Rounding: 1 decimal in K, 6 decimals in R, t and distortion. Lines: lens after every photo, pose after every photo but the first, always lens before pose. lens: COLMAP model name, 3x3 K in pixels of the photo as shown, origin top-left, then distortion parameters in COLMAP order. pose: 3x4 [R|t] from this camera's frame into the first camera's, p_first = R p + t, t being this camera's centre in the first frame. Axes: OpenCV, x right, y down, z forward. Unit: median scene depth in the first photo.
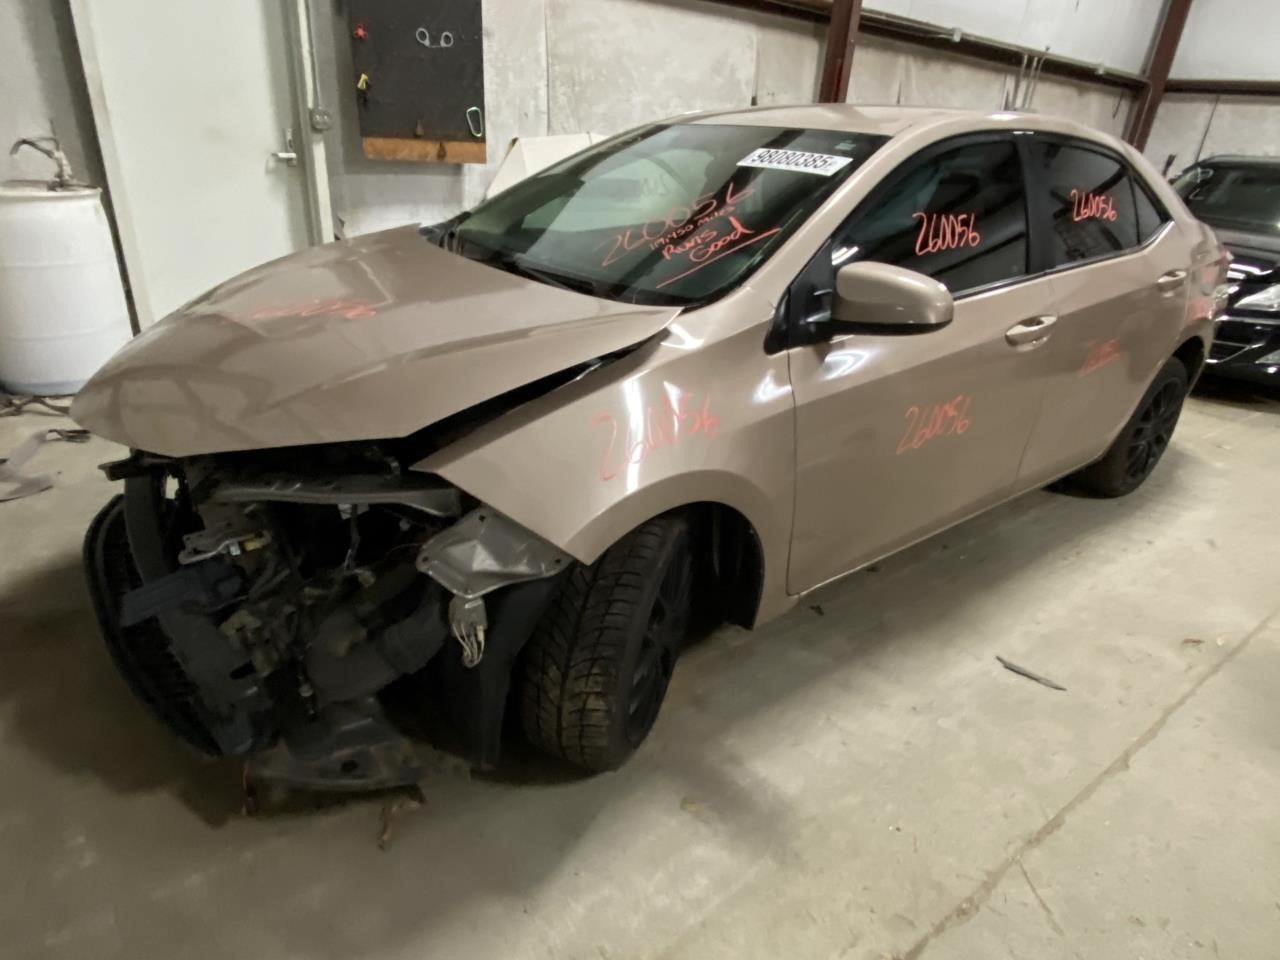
lens RADIAL K [[741.3, 0, 644.8], [0, 741.3, 483.6], [0, 0, 1]] dist [-0.002837, -0.004110]
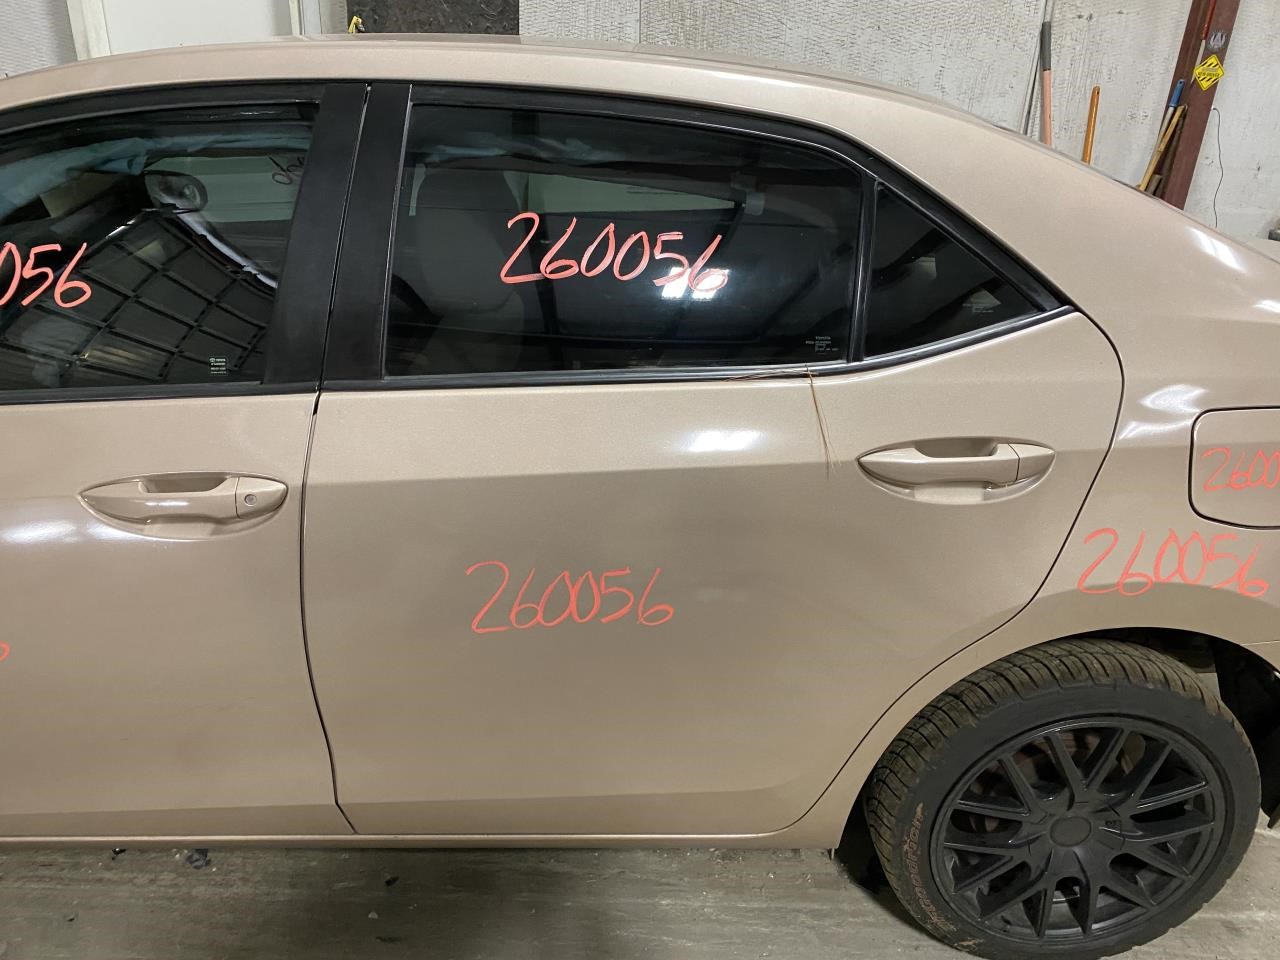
lens RADIAL K [[965.0, 0, 639.3], [0, 965.0, 539.0], [0, 0, 1]] dist [0.015801, 0.006687]
pose [[0.808702, 0.228876, -0.541864, 0.560667], [-0.246287, 0.968311, 0.041432, -0.142126], [0.534176, 0.099948, 0.839444, 0.326002]]
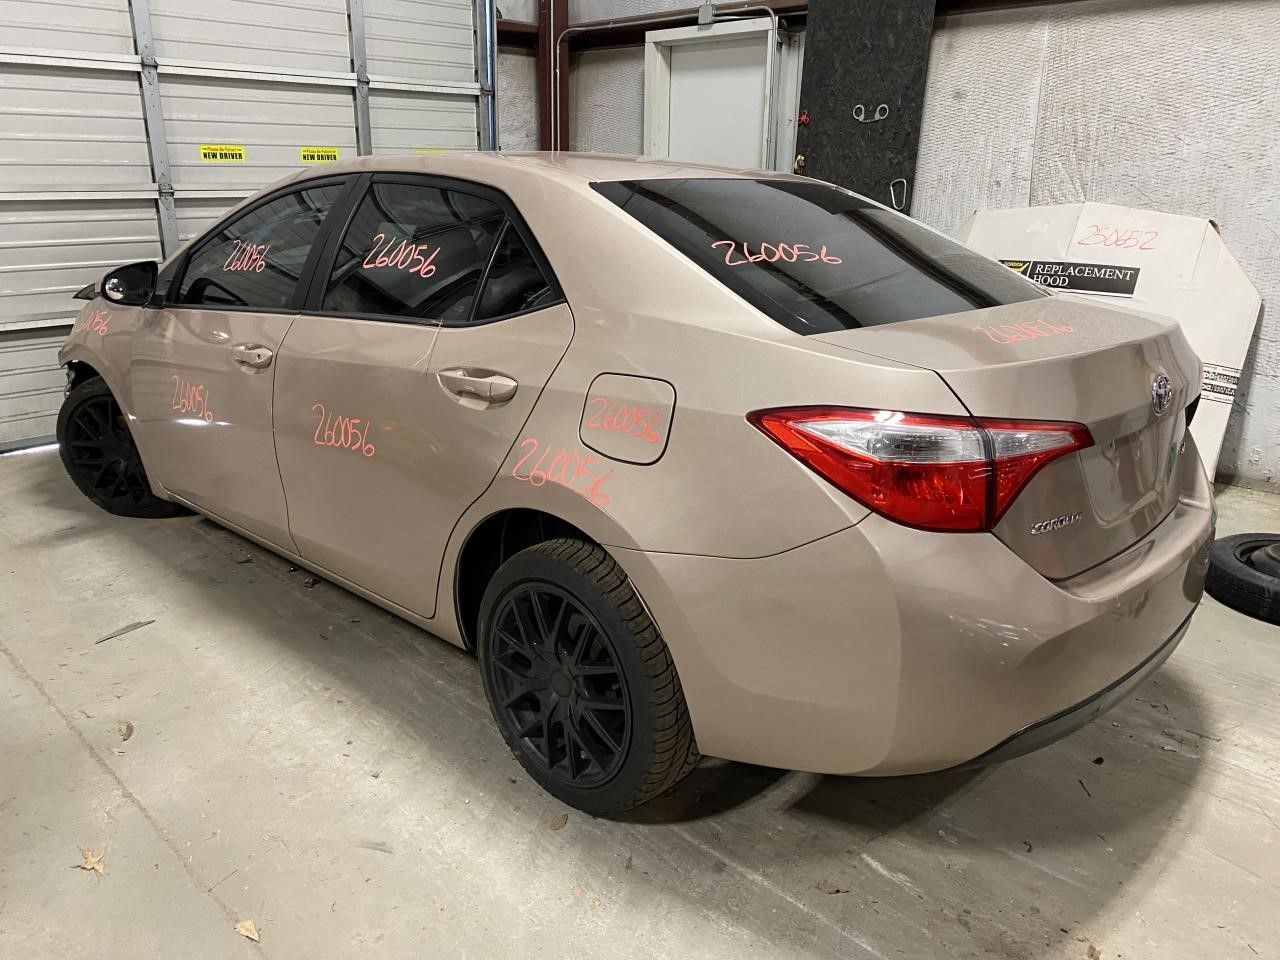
lens RADIAL K [[982.2, 0, 640.0], [0, 982.2, 495.2], [0, 0, 1]] dist [0.010218, -0.002217]
pose [[0.155546, 0.249518, -0.955796, 1.005453], [-0.425670, 0.890061, 0.163084, -0.250175], [0.891409, 0.381486, 0.244658, 0.625626]]
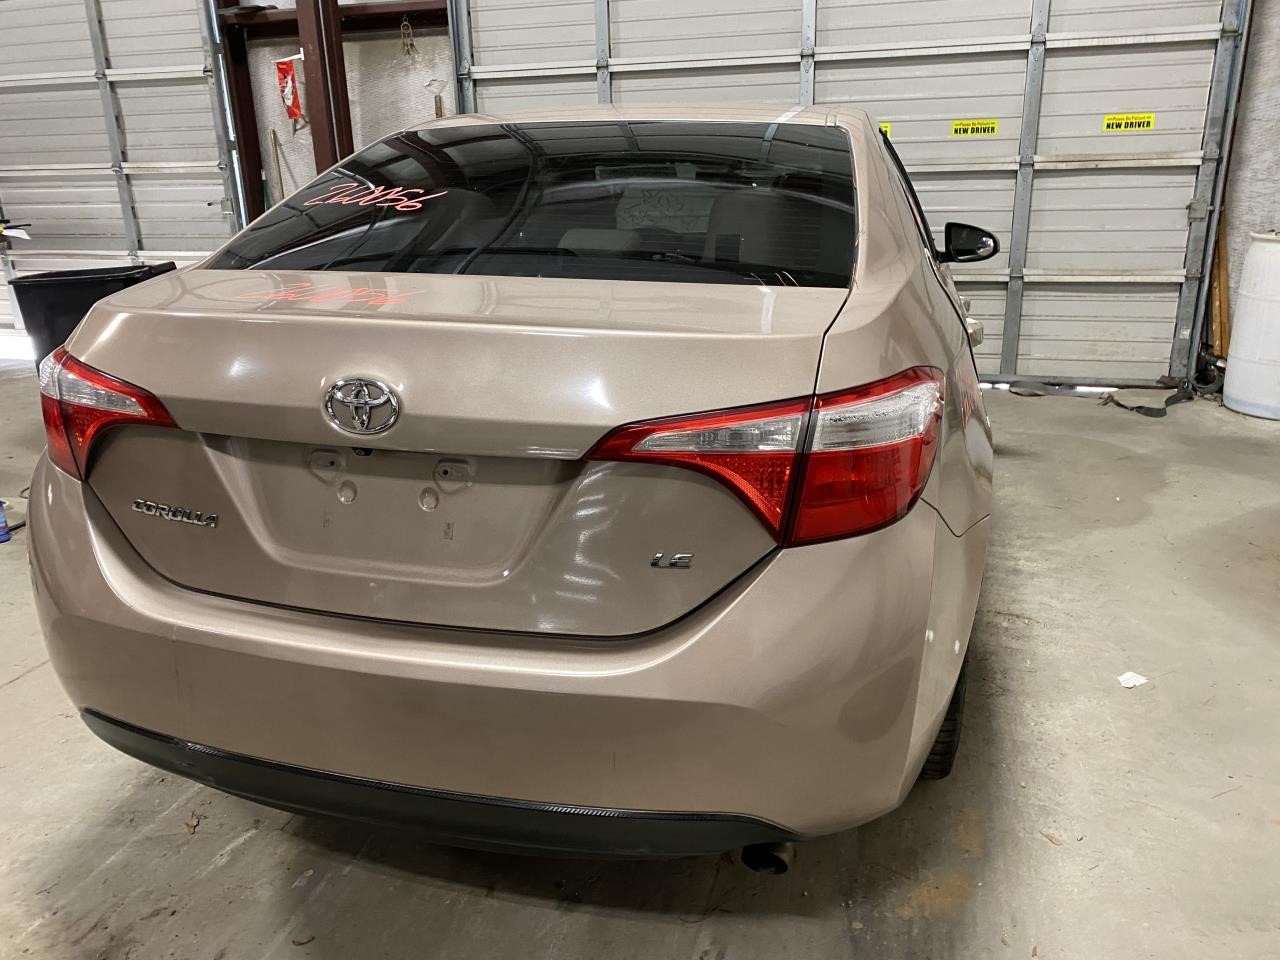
lens RADIAL K [[982.2, 0, 640.0], [0, 982.2, 495.2], [0, 0, 1]] dist [0.010218, -0.002217]
pose [[-0.798604, 0.139853, -0.585382, 0.689311], [-0.289243, 0.763761, 0.577068, -0.512809], [0.527797, 0.630167, -0.569491, 1.201212]]
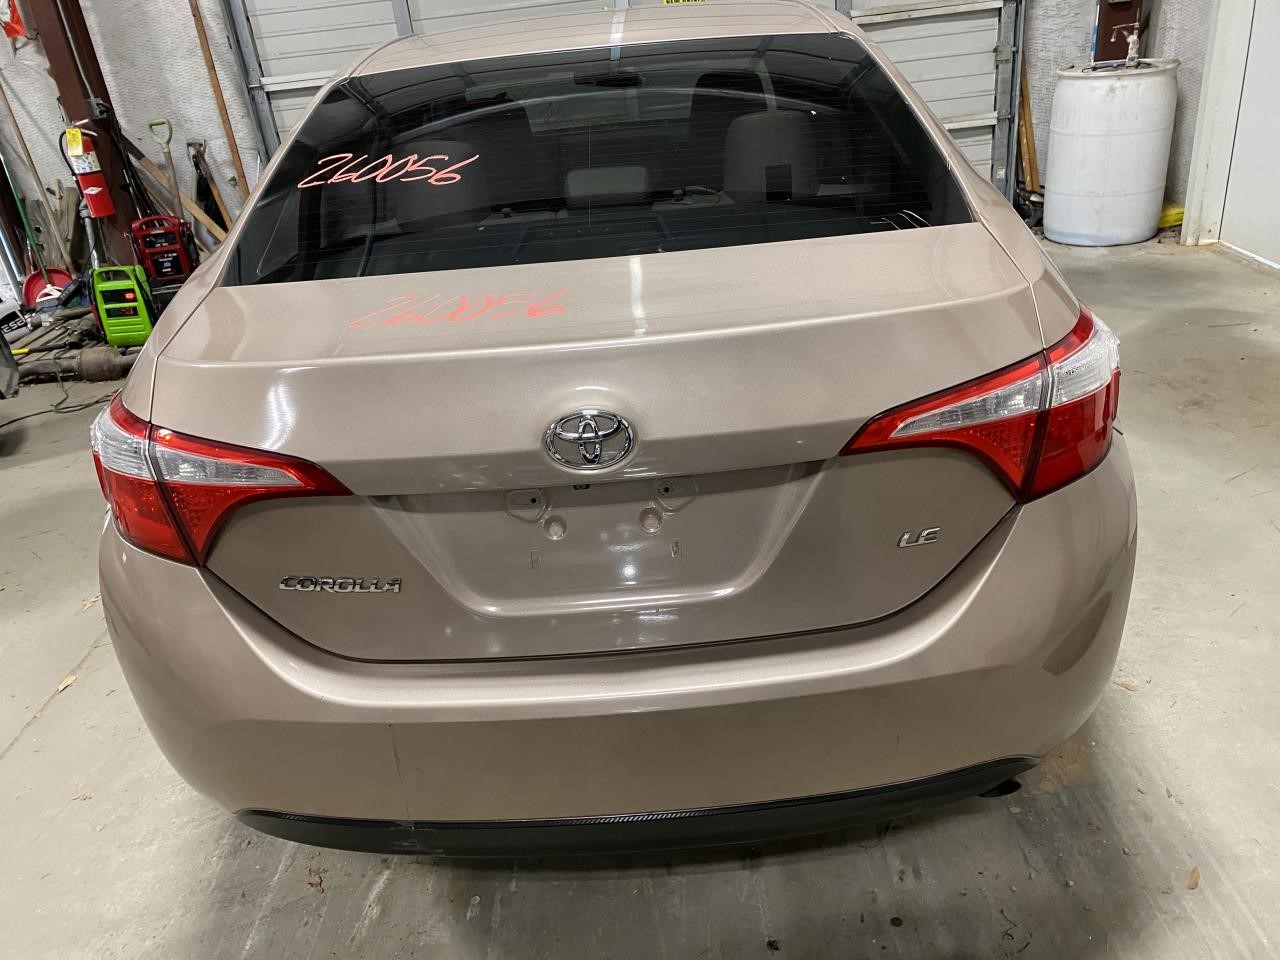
lens RADIAL K [[982.2, 0, 640.0], [0, 982.2, 495.2], [0, 0, 1]] dist [0.010218, -0.002217]
pose [[-0.608186, 0.349154, -0.712882, 0.774762], [-0.286009, 0.741363, 0.607108, -0.492838], [0.740478, 0.573125, -0.351026, 1.075459]]
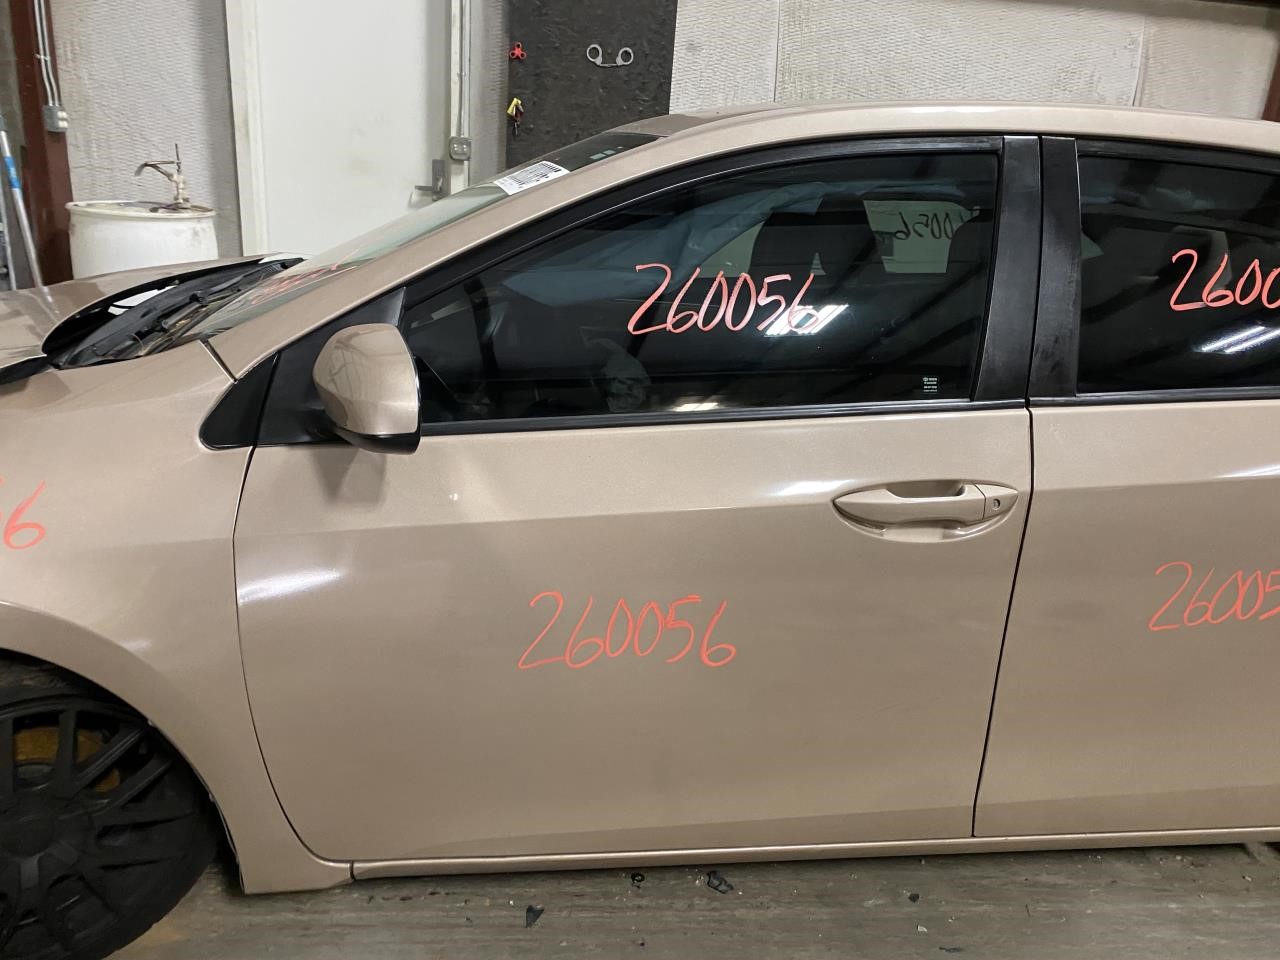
lens RADIAL K [[971.3, 0, 640.0], [0, 971.3, 480.0], [0, 0, 1]] dist [0.011517, -0.004250]
pose [[0.860241, 0.158970, -0.484474, 0.343584], [-0.228662, 0.969531, -0.087885, -0.062073], [0.455741, 0.186383, 0.870380, 0.170827]]
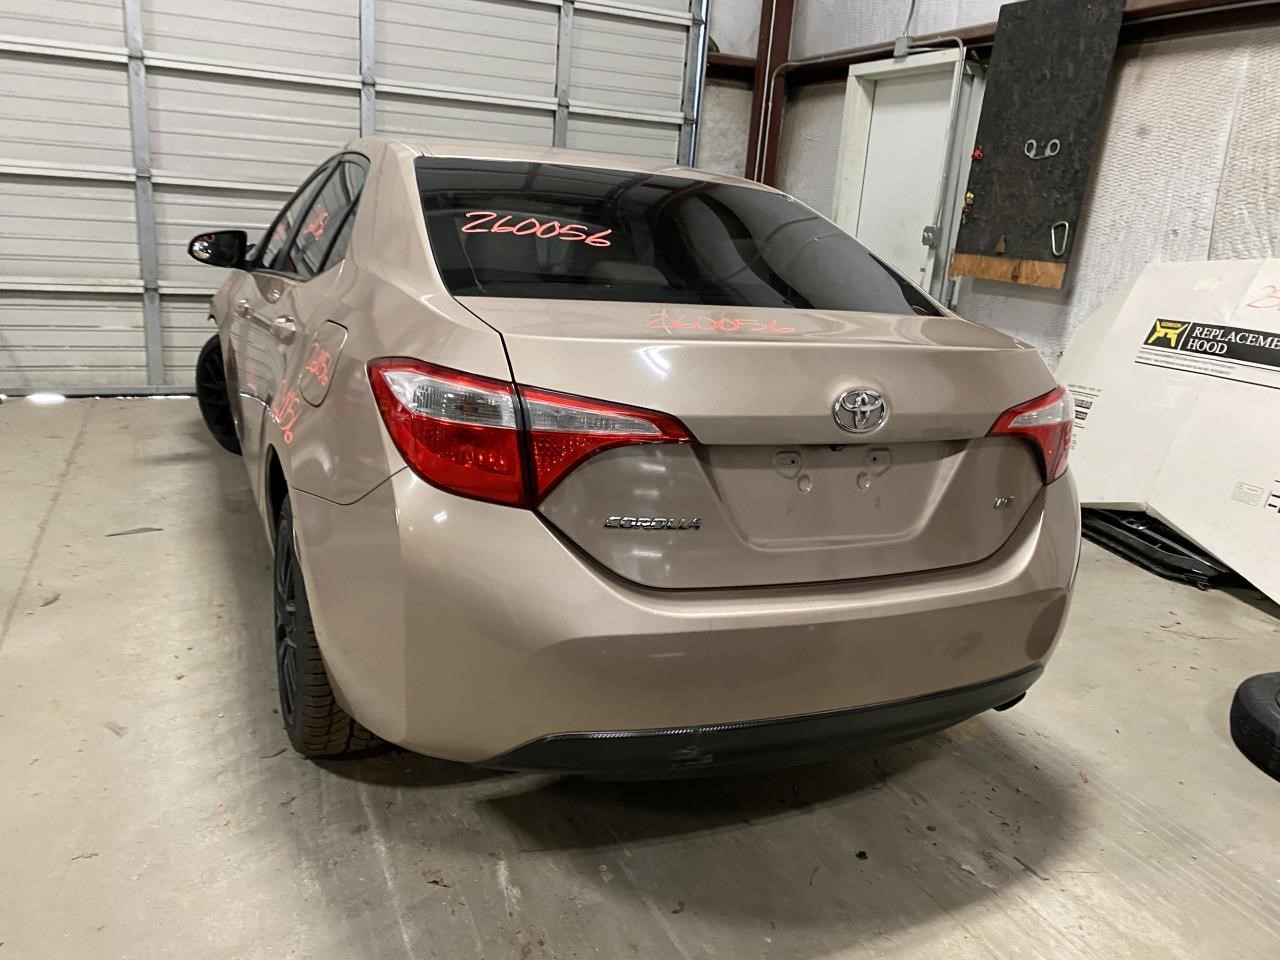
lens RADIAL K [[990.2, 0, 635.5], [0, 990.2, 475.8], [0, 0, 1]] dist [0.008554, 0.000244]
pose [[-0.217506, 0.176843, -0.959905, 0.996503], [-0.496320, 0.826776, 0.264779, -0.365022], [0.840451, 0.534011, -0.092058, 0.925875]]
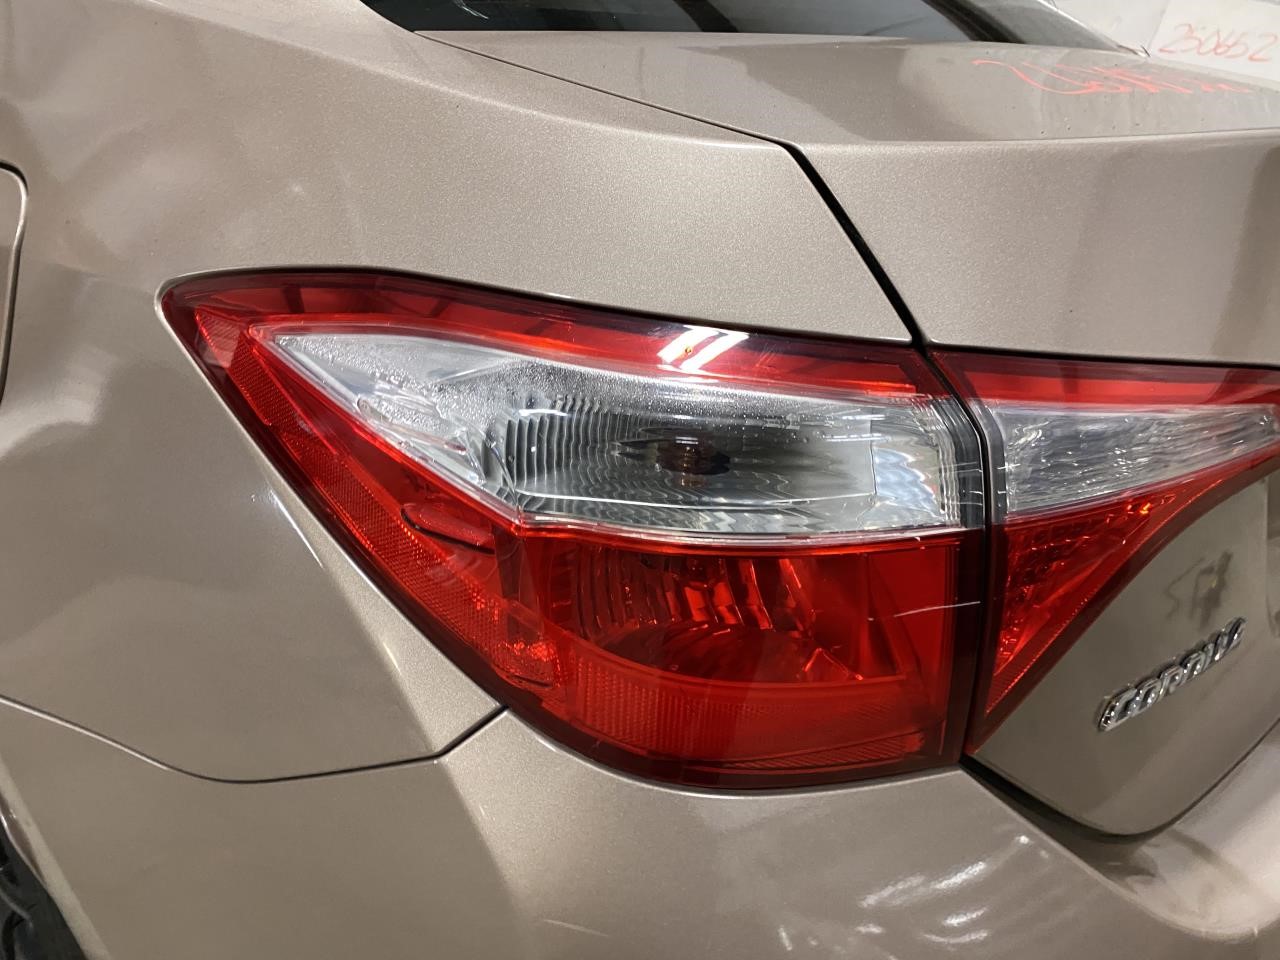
lens RADIAL K [[982.2, 0, 640.0], [0, 982.2, 495.2], [0, 0, 1]] dist [0.010218, -0.002217]
pose [[0.179352, 0.384164, -0.905677, 0.724033], [-0.466809, 0.843598, 0.265389, -0.271265], [0.865981, 0.375180, 0.330632, 0.781394]]
